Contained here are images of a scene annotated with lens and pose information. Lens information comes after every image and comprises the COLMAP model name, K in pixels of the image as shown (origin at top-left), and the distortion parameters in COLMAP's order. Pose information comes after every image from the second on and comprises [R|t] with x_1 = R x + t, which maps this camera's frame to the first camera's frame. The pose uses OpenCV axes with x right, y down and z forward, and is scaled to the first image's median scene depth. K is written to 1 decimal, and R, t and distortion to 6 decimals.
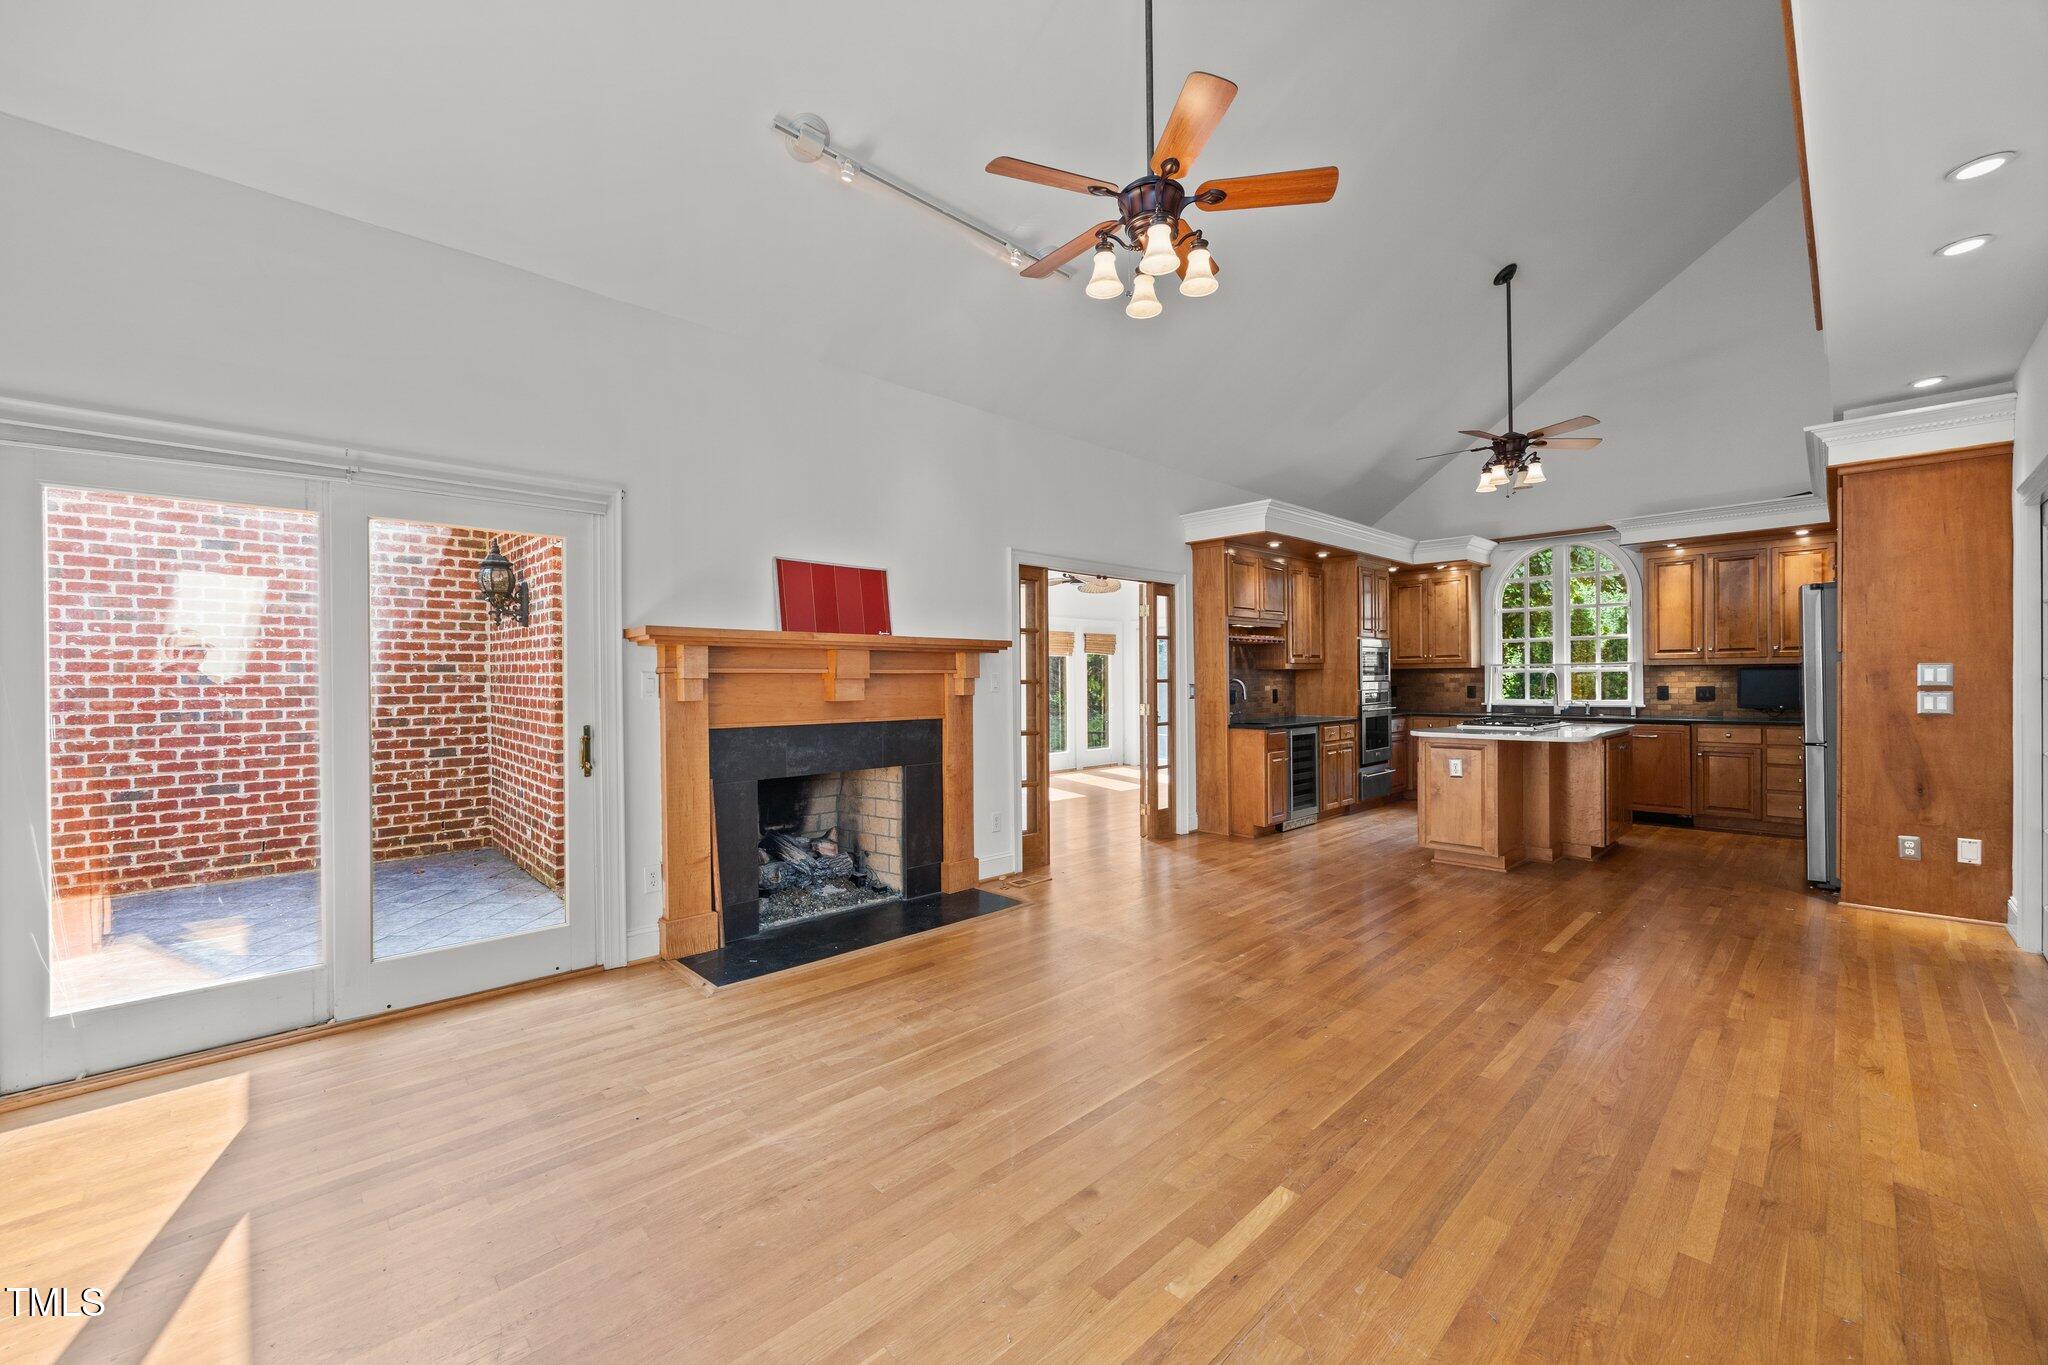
lens RADIAL K [[795.1, 0, 1043.8], [0, 795.1, 680.9], [0, 0, 1]] dist [-0.001845, 0.000658]
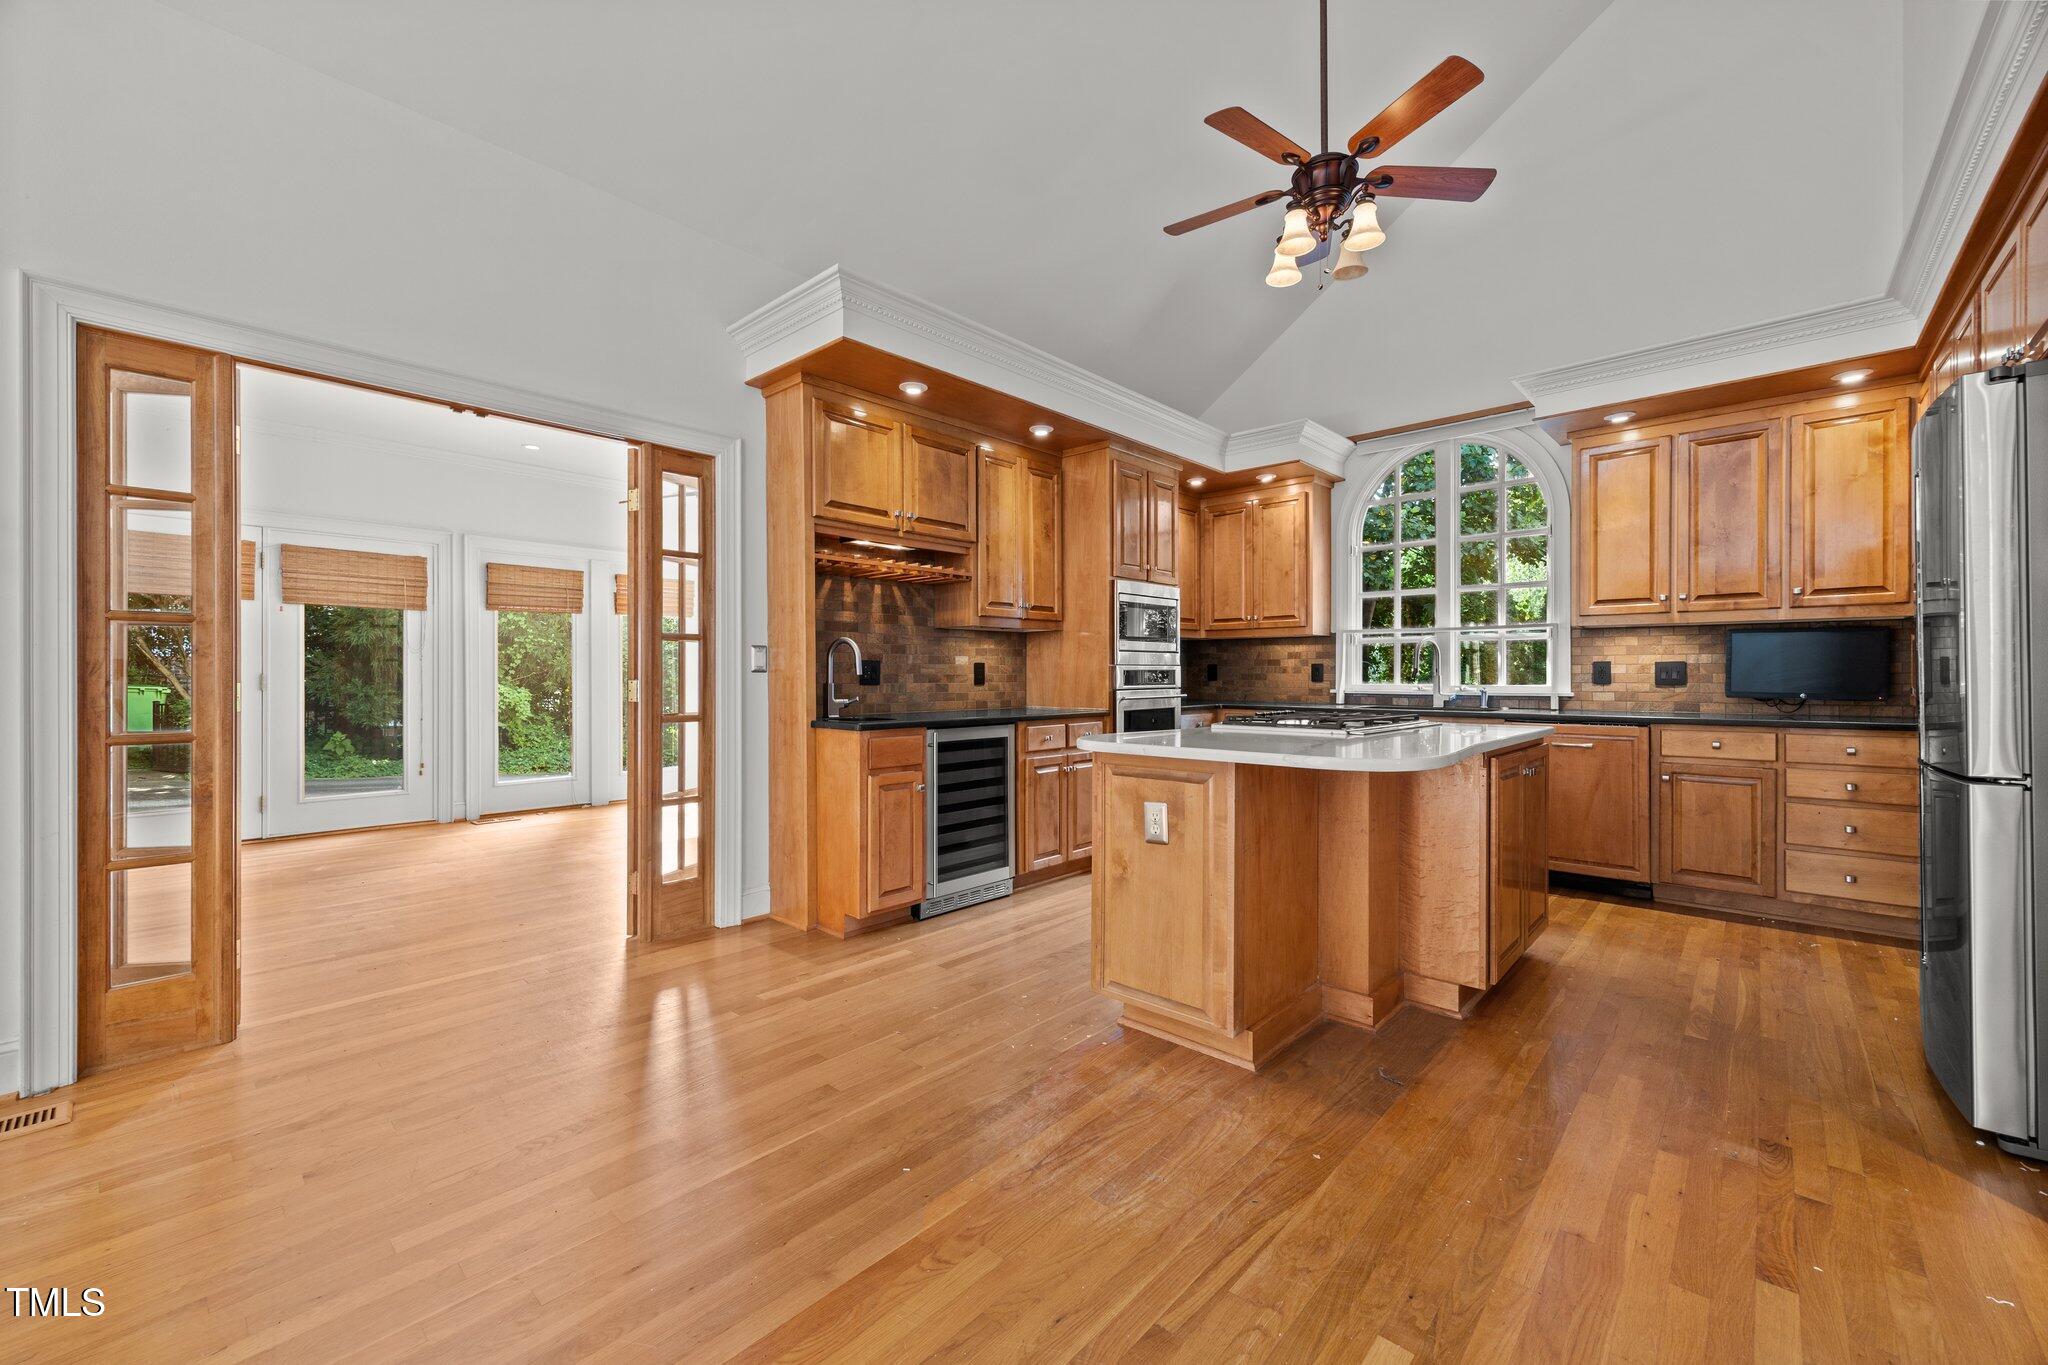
lens RADIAL K [[795.1, 0, 1025.4], [0, 795.1, 676.7], [0, 0, 1]] dist [-0.001845, 0.000658]
pose [[0.998966, 0.007958, 0.044753, 0.347989], [-0.007991, 0.999968, 0.000566, 0.023757], [-0.044747, -0.000923, 0.998998, 0.460616]]
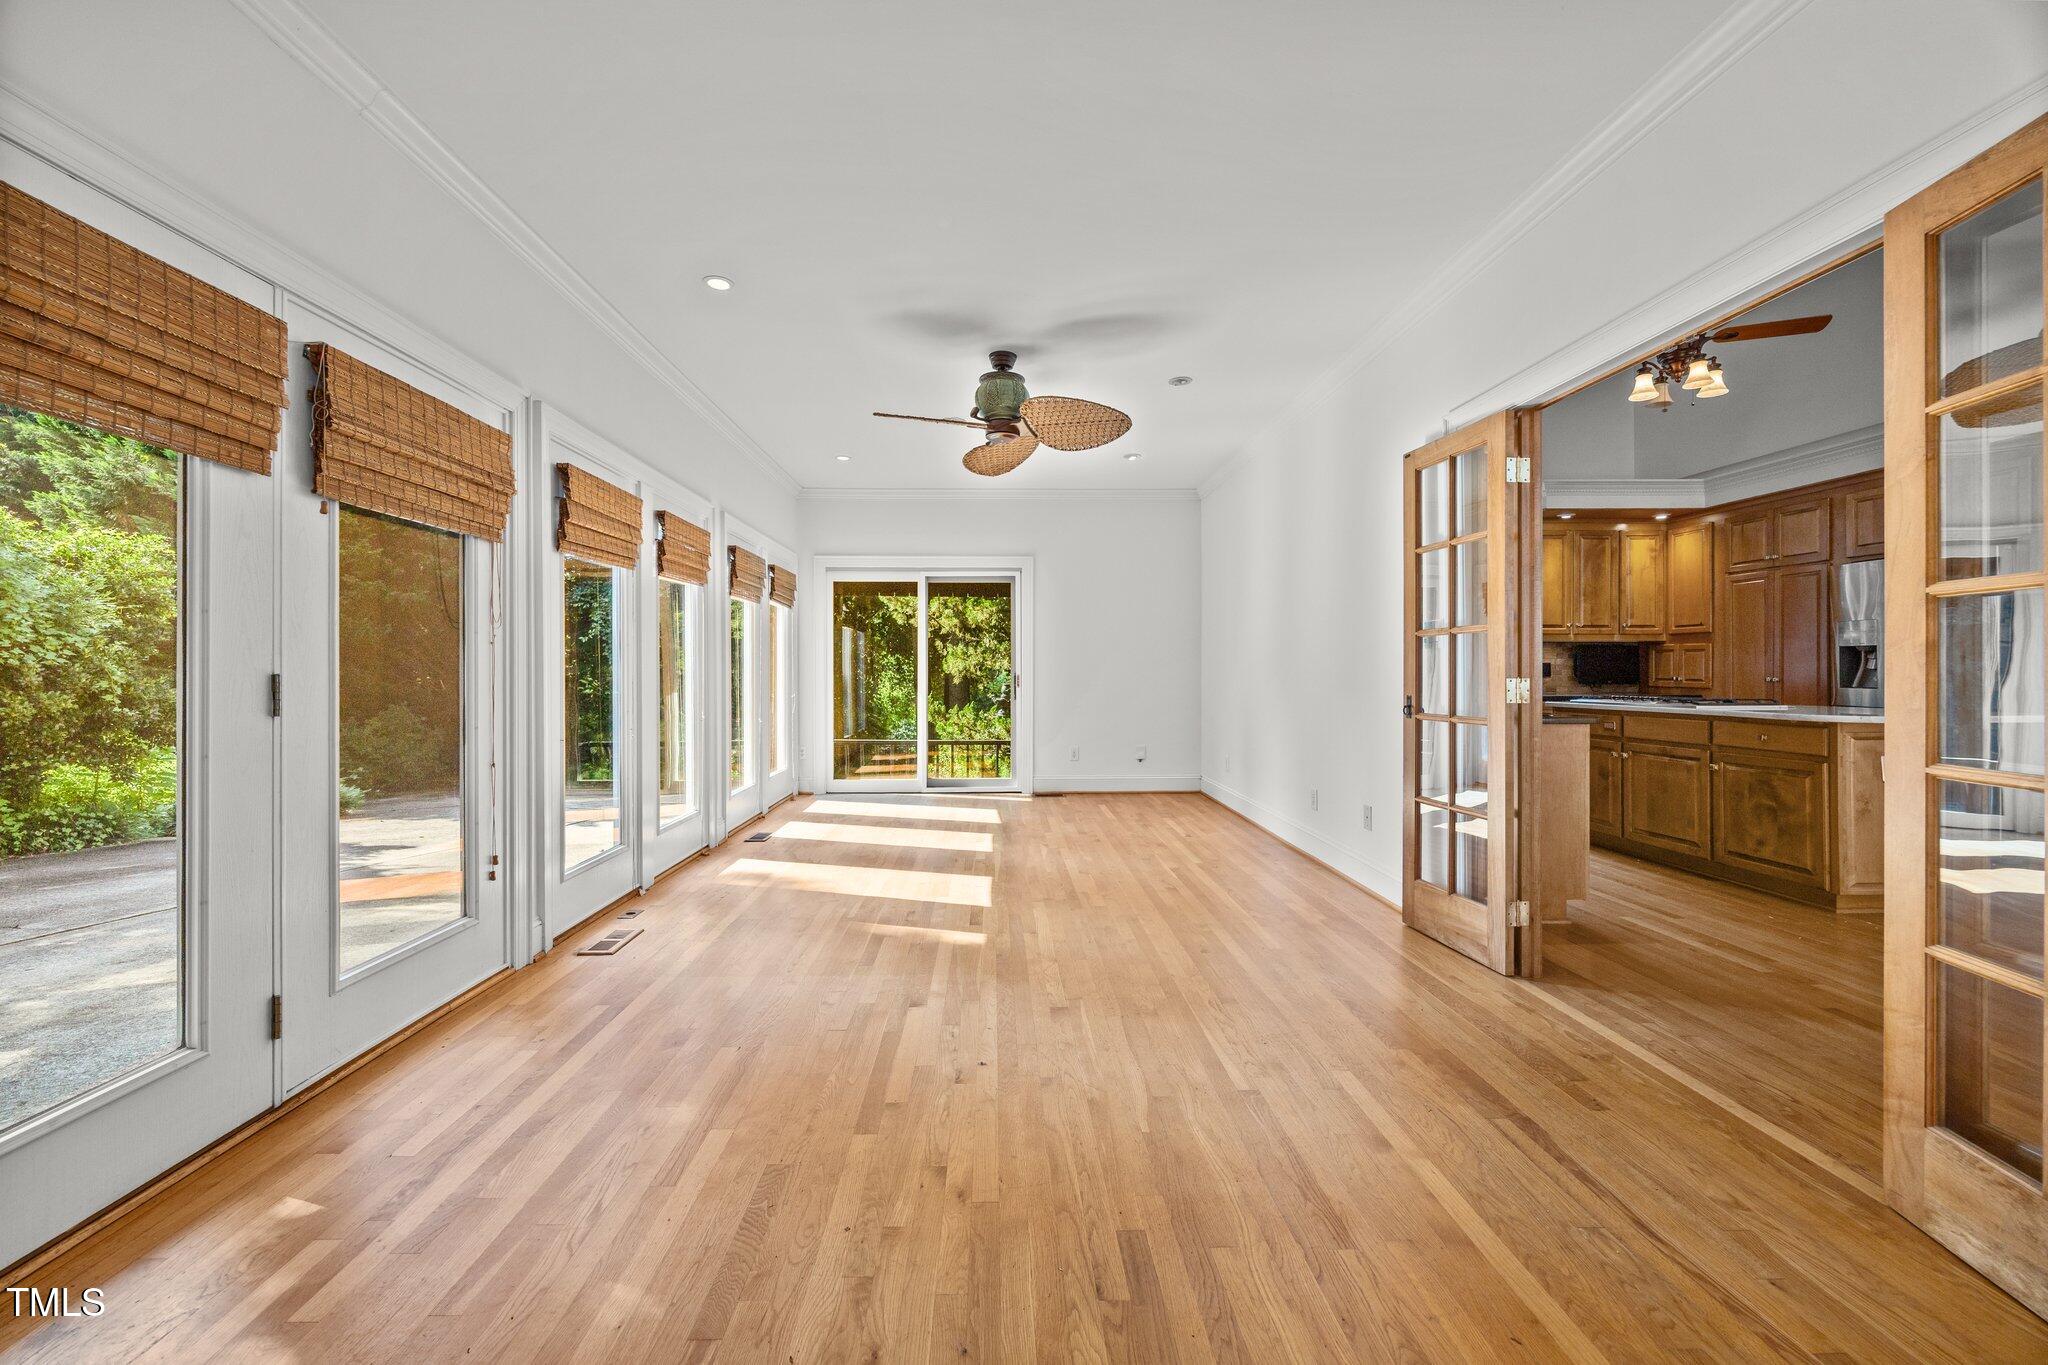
lens RADIAL K [[795.1, 0, 1007.7], [0, 795.1, 671.2], [0, 0, 1]] dist [-0.001845, 0.000658]
pose [[0.683203, 0.003735, 0.730219, -0.388141], [-0.000619, 0.999990, -0.004536, 0.023663], [-0.730228, 0.002647, 0.683198, 0.879372]]
